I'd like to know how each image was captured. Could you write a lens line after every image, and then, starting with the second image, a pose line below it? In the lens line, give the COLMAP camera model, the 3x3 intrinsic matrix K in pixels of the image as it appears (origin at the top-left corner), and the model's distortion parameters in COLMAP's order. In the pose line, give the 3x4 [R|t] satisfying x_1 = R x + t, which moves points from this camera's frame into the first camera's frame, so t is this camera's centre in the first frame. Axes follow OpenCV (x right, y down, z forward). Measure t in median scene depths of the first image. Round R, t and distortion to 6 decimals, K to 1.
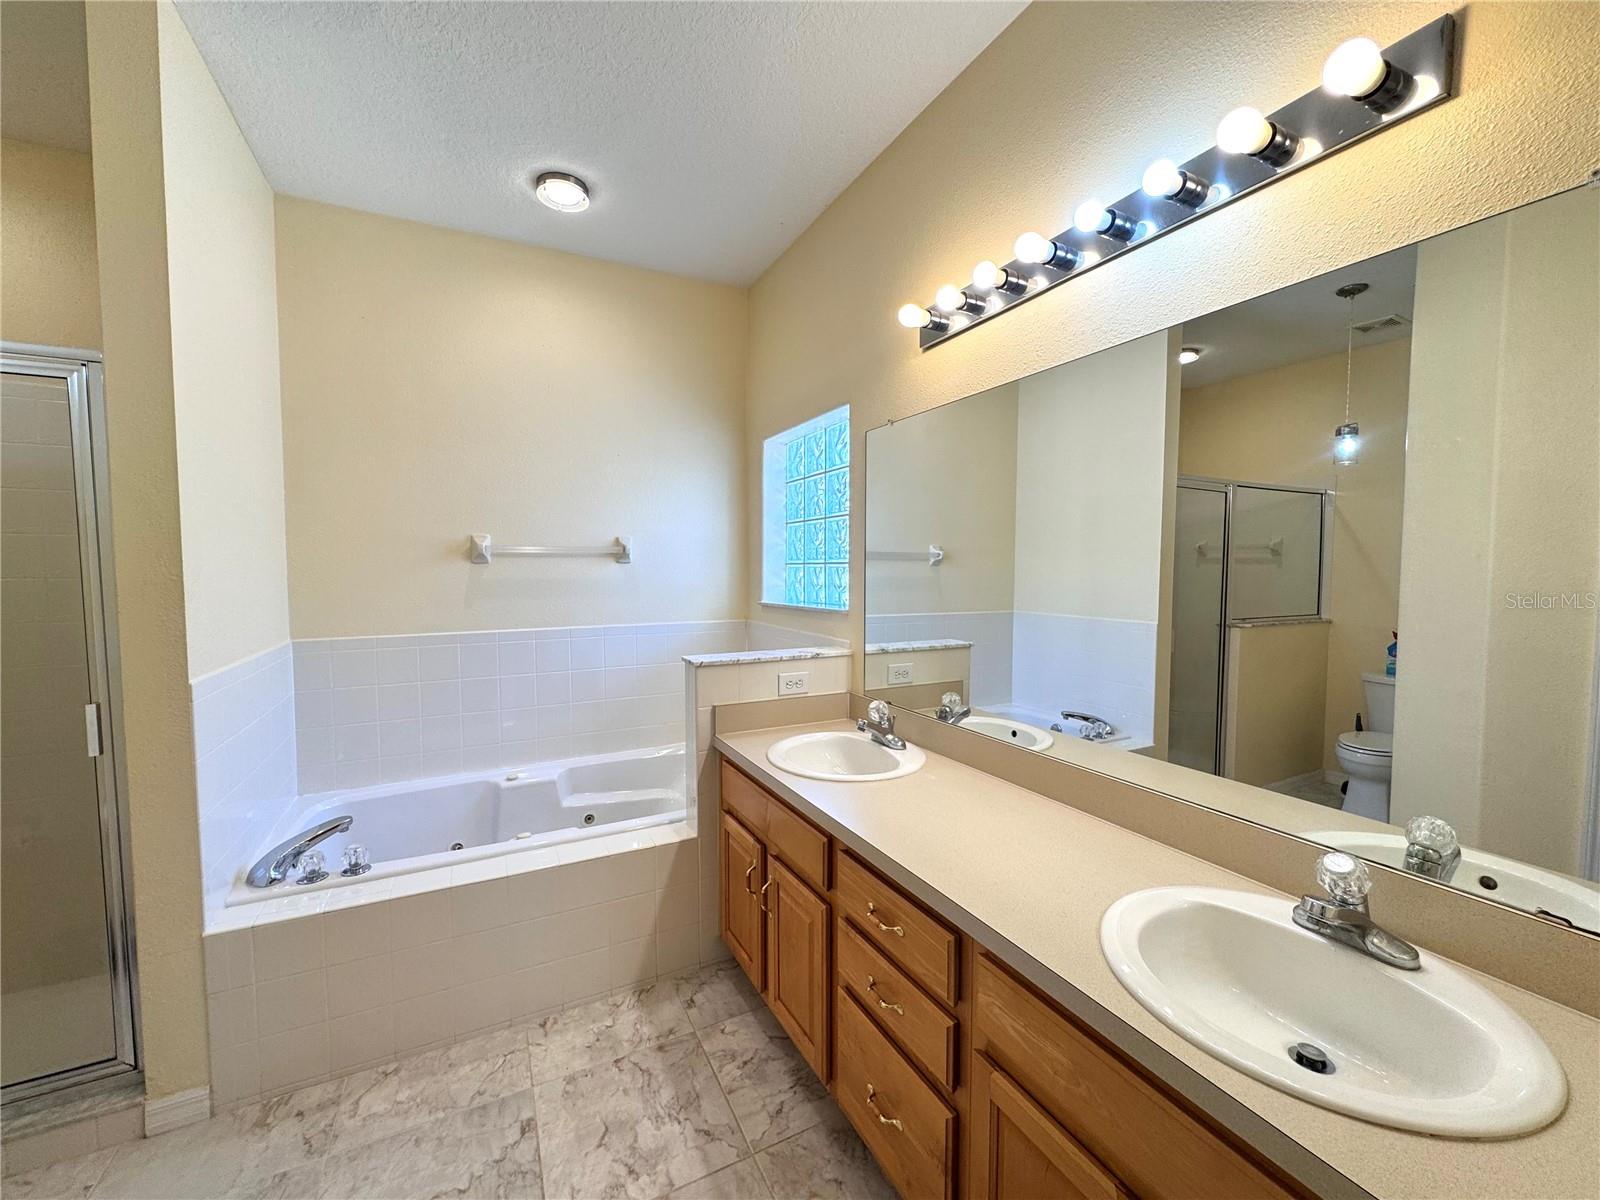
lens RADIAL K [[639.1, 0, 798.8], [0, 639.1, 604.1], [0, 0, 1]] dist [-0.004438, 0.000862]
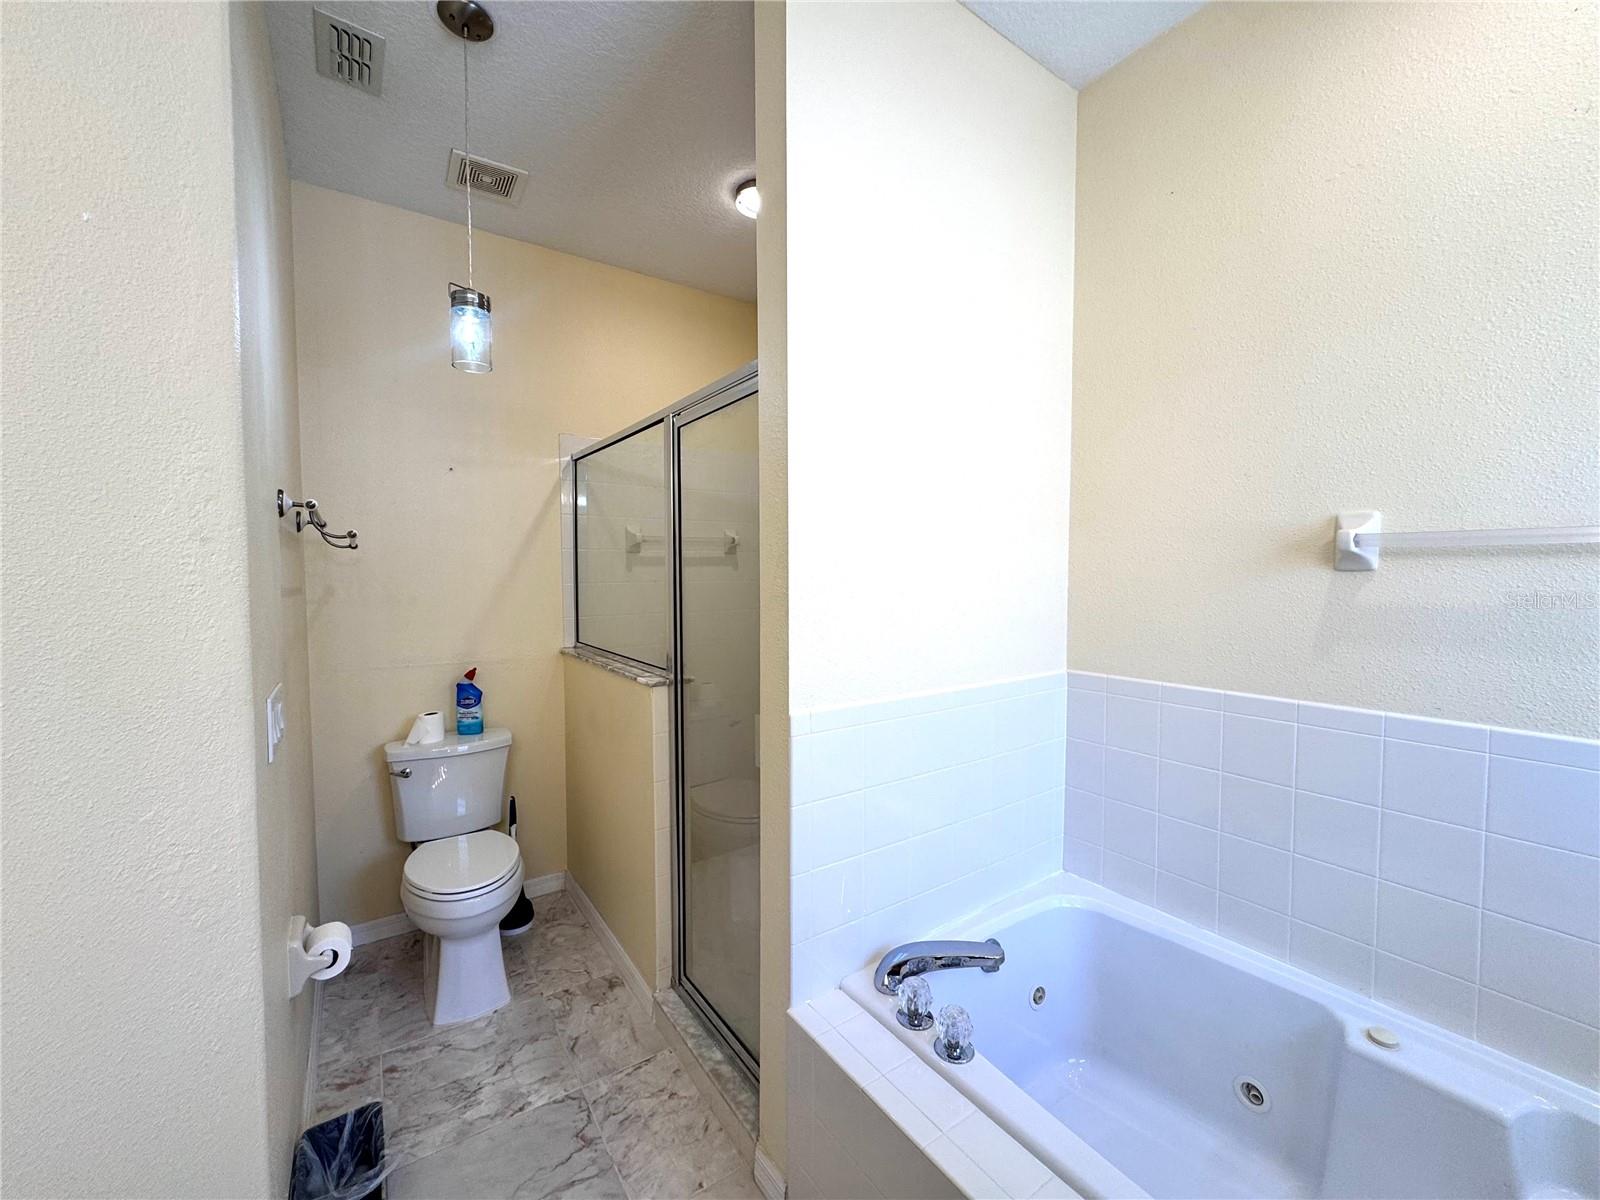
lens RADIAL K [[639.1, 0, 800.0], [0, 639.1, 601.9], [0, 0, 1]] dist [-0.004438, 0.000862]
pose [[0.139430, 0.049172, -0.989010, -0.072145], [-0.061896, 0.997246, 0.040856, -0.034129], [0.988296, 0.055519, 0.142089, 0.515992]]
